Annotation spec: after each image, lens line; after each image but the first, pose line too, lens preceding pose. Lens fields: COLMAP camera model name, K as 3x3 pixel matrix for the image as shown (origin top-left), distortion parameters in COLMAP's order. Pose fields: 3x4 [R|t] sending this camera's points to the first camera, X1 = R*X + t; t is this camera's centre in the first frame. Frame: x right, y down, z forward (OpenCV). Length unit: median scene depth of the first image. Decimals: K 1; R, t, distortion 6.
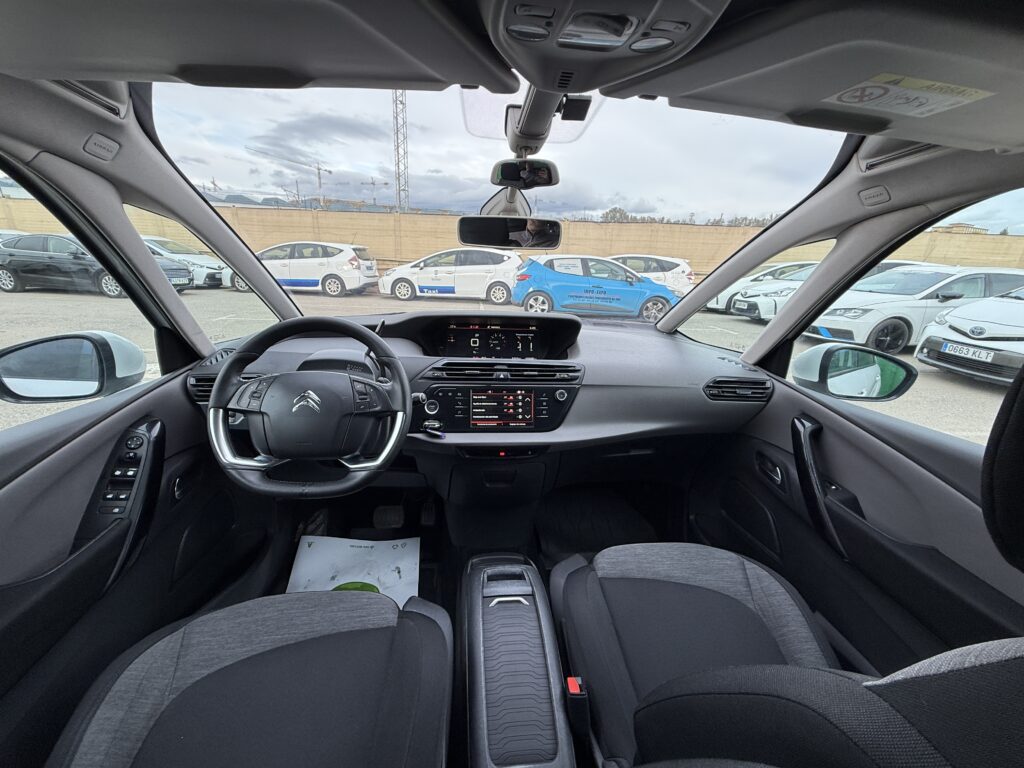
lens RADIAL K [[403.6, 0, 503.7], [0, 403.6, 382.1], [0, 0, 1]] dist [0.001381, -0.000037]
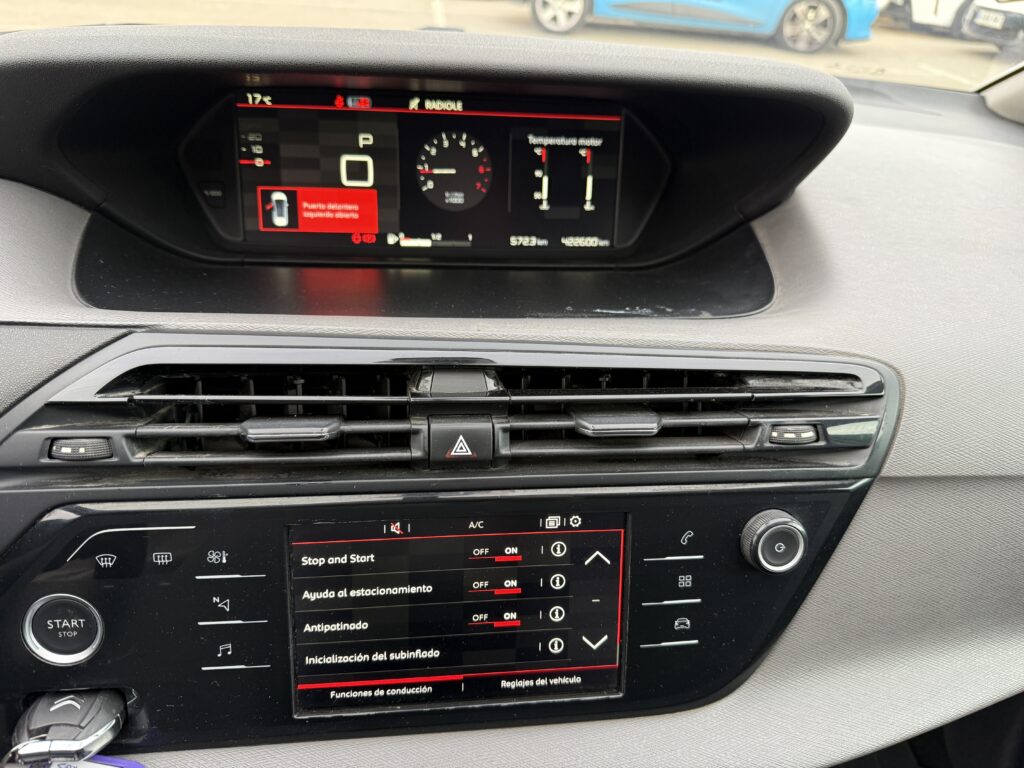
lens RADIAL K [[755.8, 0, 499.3], [0, 755.8, 387.4], [0, 0, 1]] dist [-0.019166, 0.002065]
pose [[0.999449, 0.015288, 0.029458, 0.001751], [-0.022996, 0.958980, 0.282541, -0.130971], [-0.023931, -0.283063, 0.958803, 0.678215]]
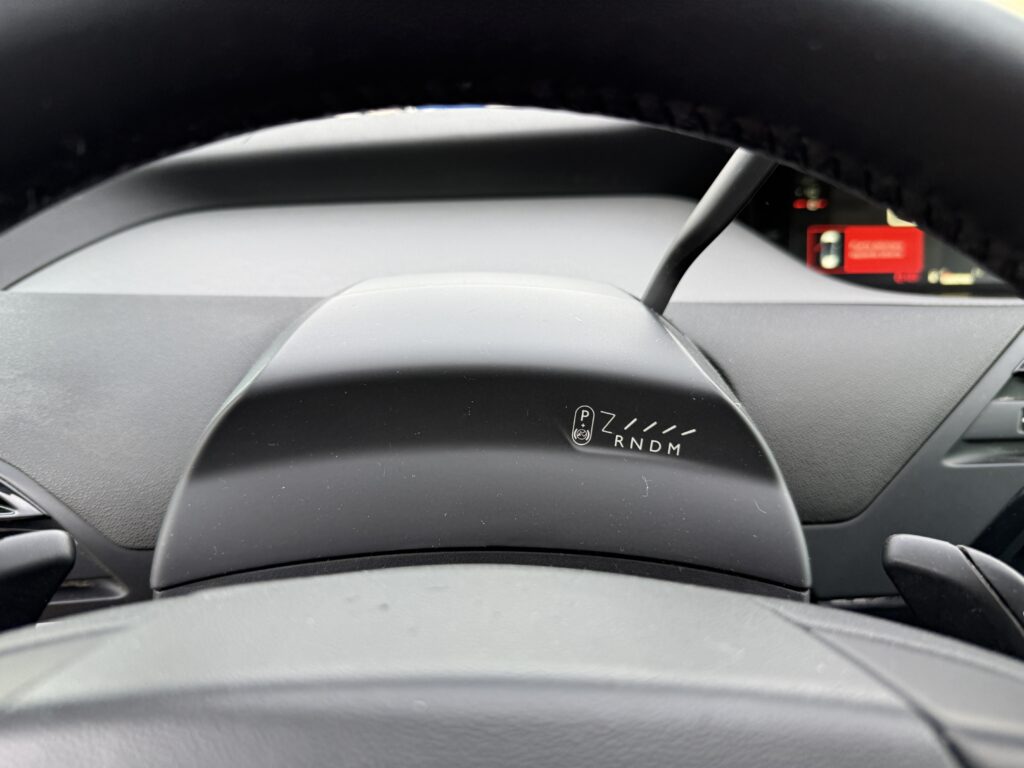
lens RADIAL K [[723.0, 0, 512.0], [0, 723.0, 384.0], [0, 0, 1]] dist [0.032420, -0.053245]
pose [[0.996985, -0.003616, -0.077511, -0.342798], [0.013606, 0.991584, 0.128751, -0.069552], [0.076393, -0.129418, 0.988643, 0.679596]]
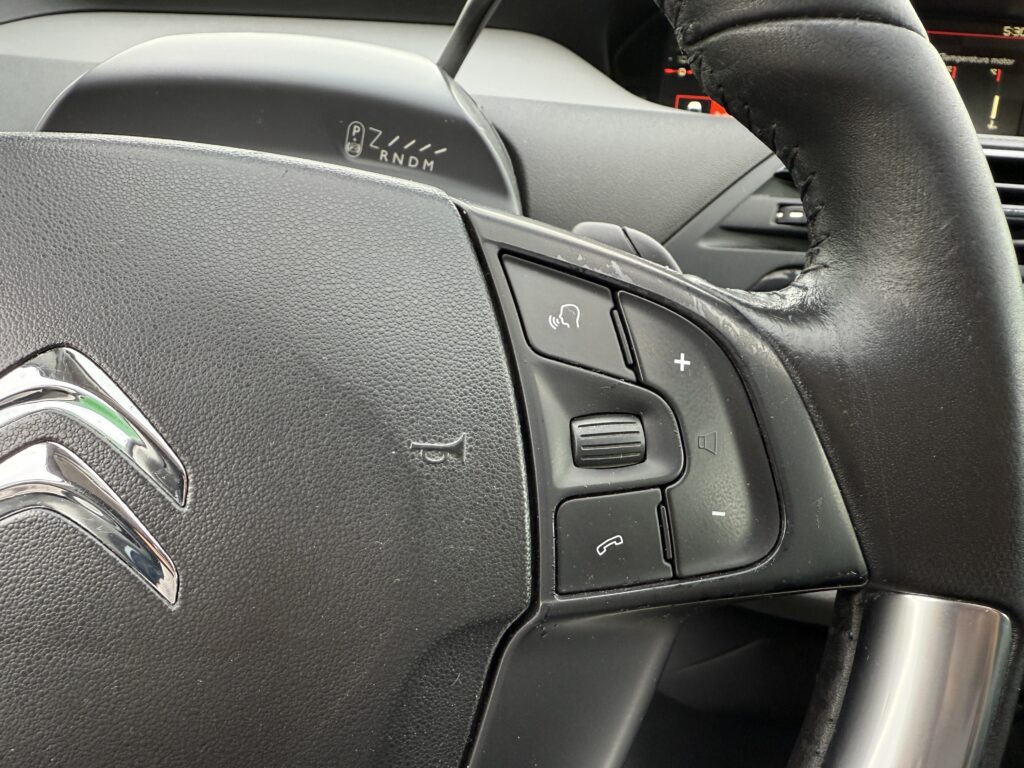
lens RADIAL K [[727.3, 0, 439.9], [0, 727.3, 382.7], [0, 0, 1]] dist [0.031546, -0.003670]
pose [[0.993995, 0.078954, -0.075769, -0.285656], [-0.060211, 0.972777, 0.223784, -0.009353], [0.091375, -0.217878, 0.971689, 0.626553]]
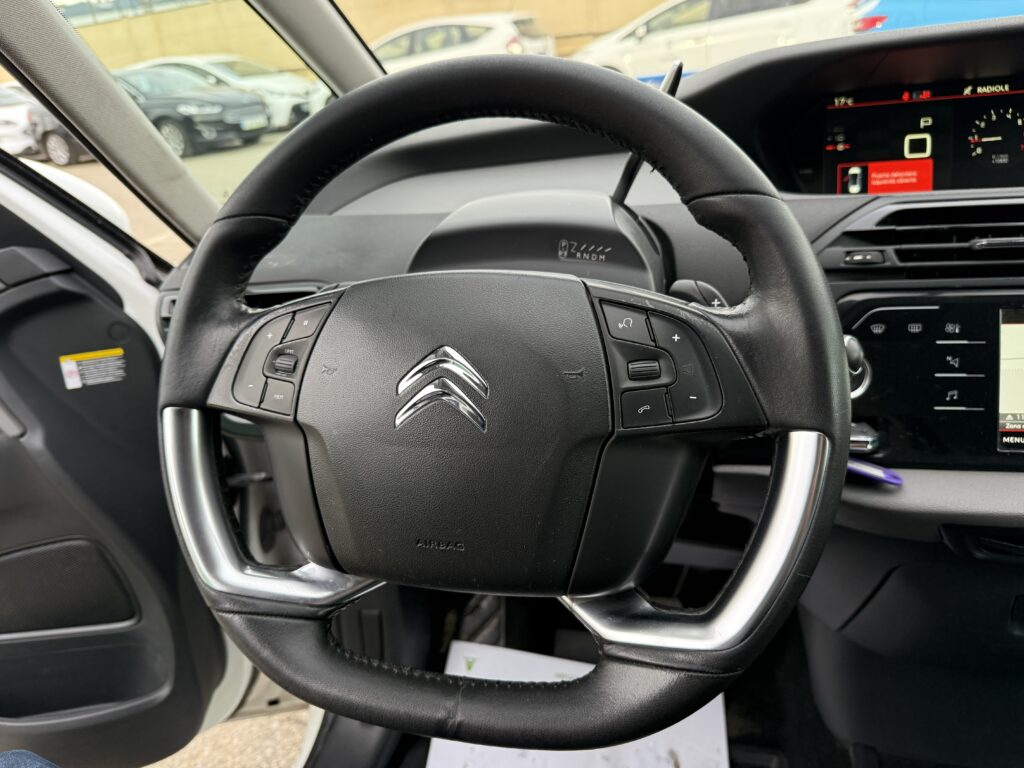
lens RADIAL K [[723.0, 0, 512.0], [0, 723.0, 384.0], [0, 0, 1]] dist [0.032420, -0.053245]
pose [[0.933142, 0.013501, -0.359255, -0.202121], [0.043335, 0.987784, 0.149680, -0.017447], [0.356888, -0.155241, 0.921158, 0.427724]]
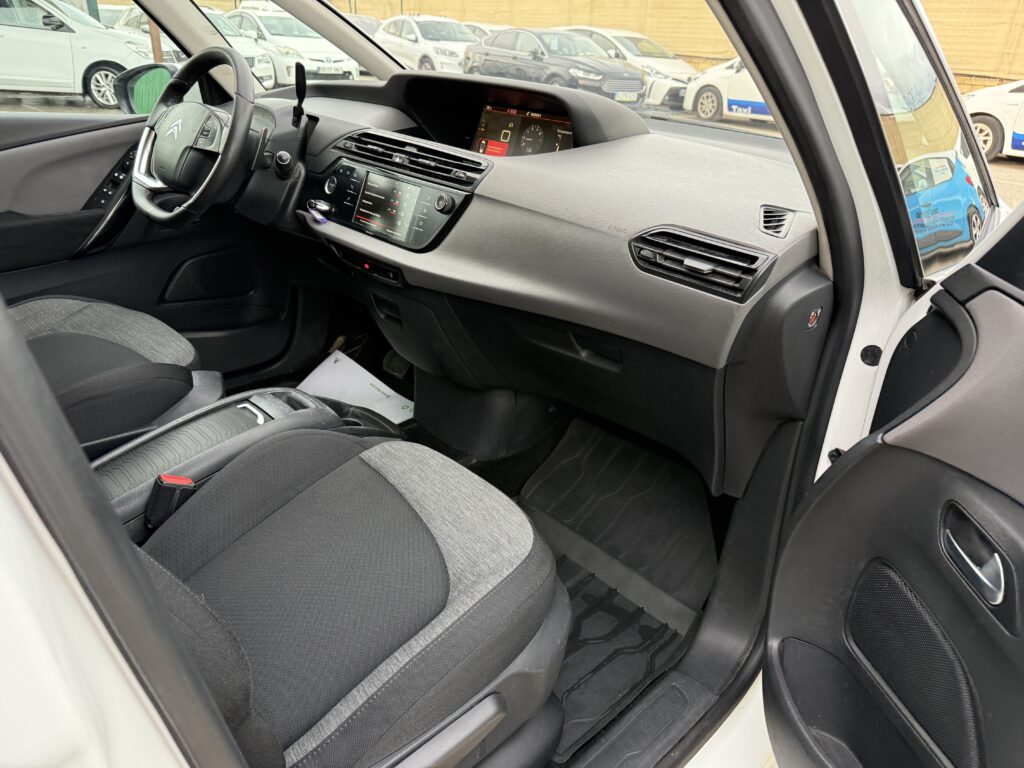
lens RADIAL K [[703.0, 0, 501.7], [0, 703.0, 406.5], [0, 0, 1]] dist [0.118474, -0.221245]
pose [[0.616423, 0.357110, -0.701780, 1.108382], [-0.261838, 0.933489, 0.245028, 0.034909], [0.742606, 0.032711, 0.668929, 0.314358]]
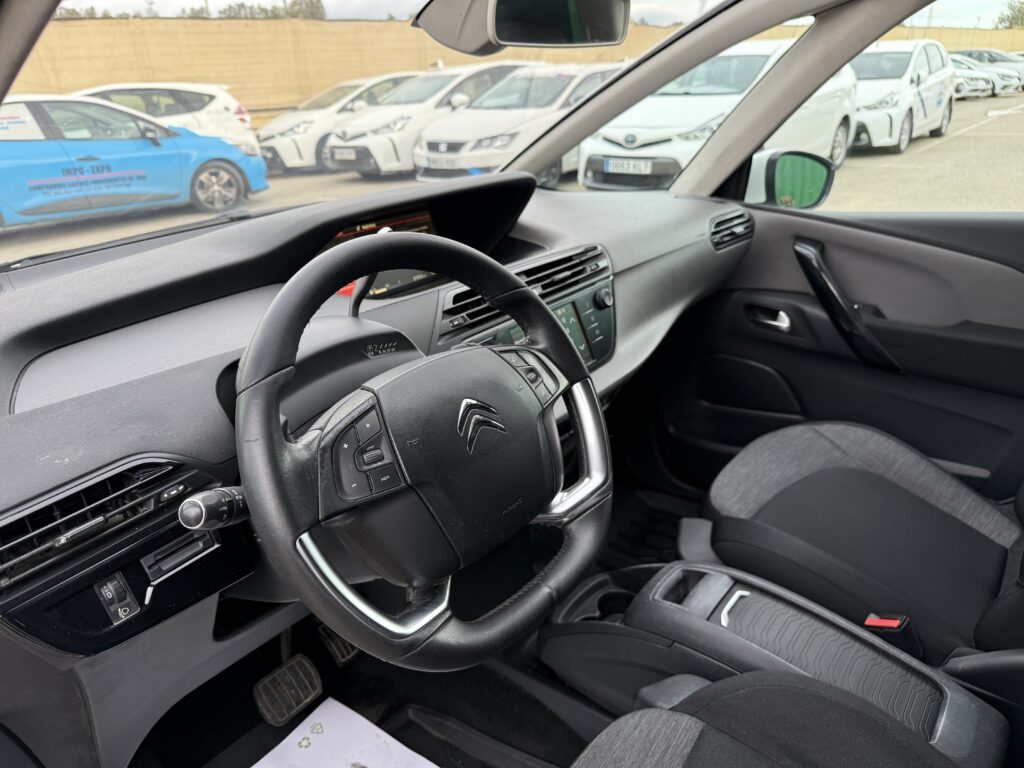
lens RADIAL K [[733.6, 0, 516.1], [0, 733.6, 396.0], [0, 0, 1]] dist [-0.001005, -0.010162]
pose [[0.685498, -0.355594, 0.635331, -0.696240], [0.288874, 0.933831, 0.210979, -0.098276], [-0.668315, 0.038905, 0.742861, 0.278688]]
